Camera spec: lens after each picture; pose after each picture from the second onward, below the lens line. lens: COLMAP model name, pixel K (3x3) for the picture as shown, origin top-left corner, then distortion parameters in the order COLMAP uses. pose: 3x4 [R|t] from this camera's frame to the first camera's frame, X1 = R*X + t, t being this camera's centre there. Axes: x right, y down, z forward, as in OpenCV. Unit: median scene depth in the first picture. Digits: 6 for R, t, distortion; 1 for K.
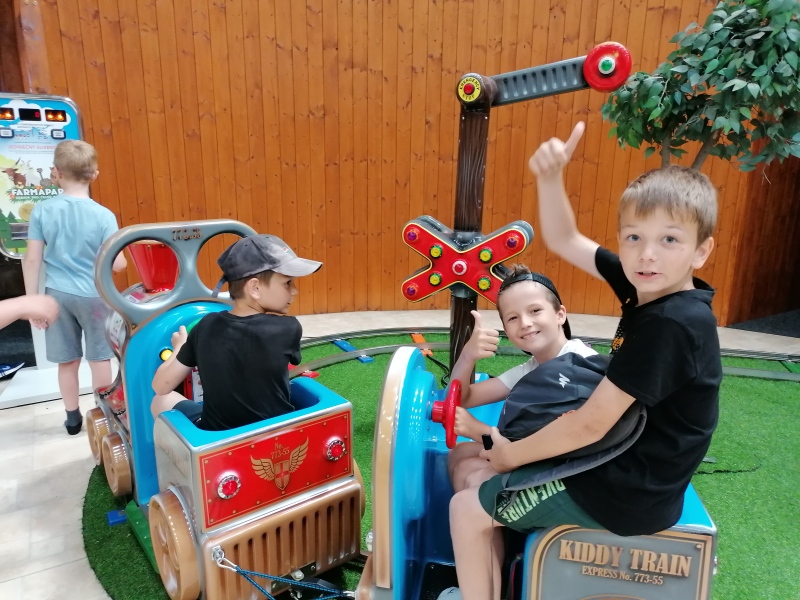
lens RADIAL K [[604.0, 0, 399.3], [0, 604.0, 316.0], [0, 0, 1]] dist [0.005362, -0.000726]
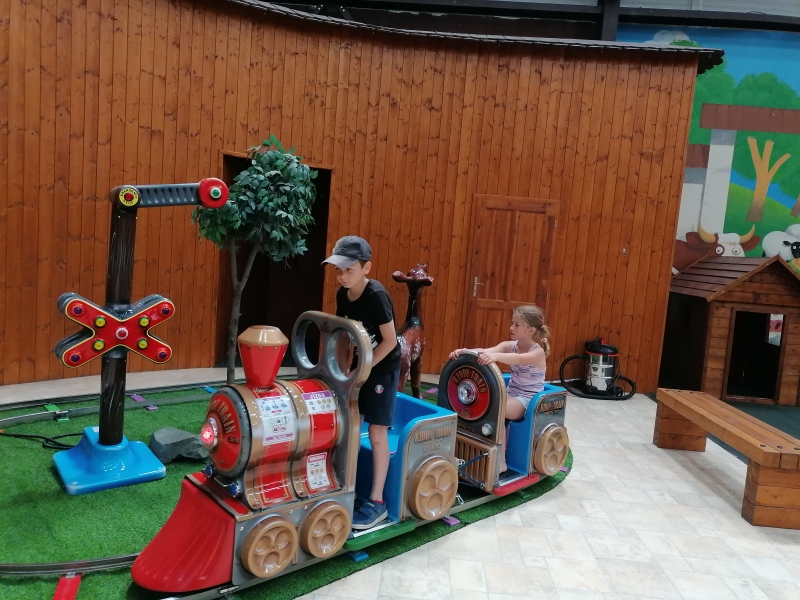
lens RADIAL K [[604.0, 0, 399.3], [0, 604.0, 316.0], [0, 0, 1]] dist [0.005362, -0.000726]
pose [[0.544848, -0.056574, 0.836624, -0.641111], [0.144279, 0.989167, -0.027072, 0.000856], [-0.826029, 0.135458, 0.547108, -0.160125]]
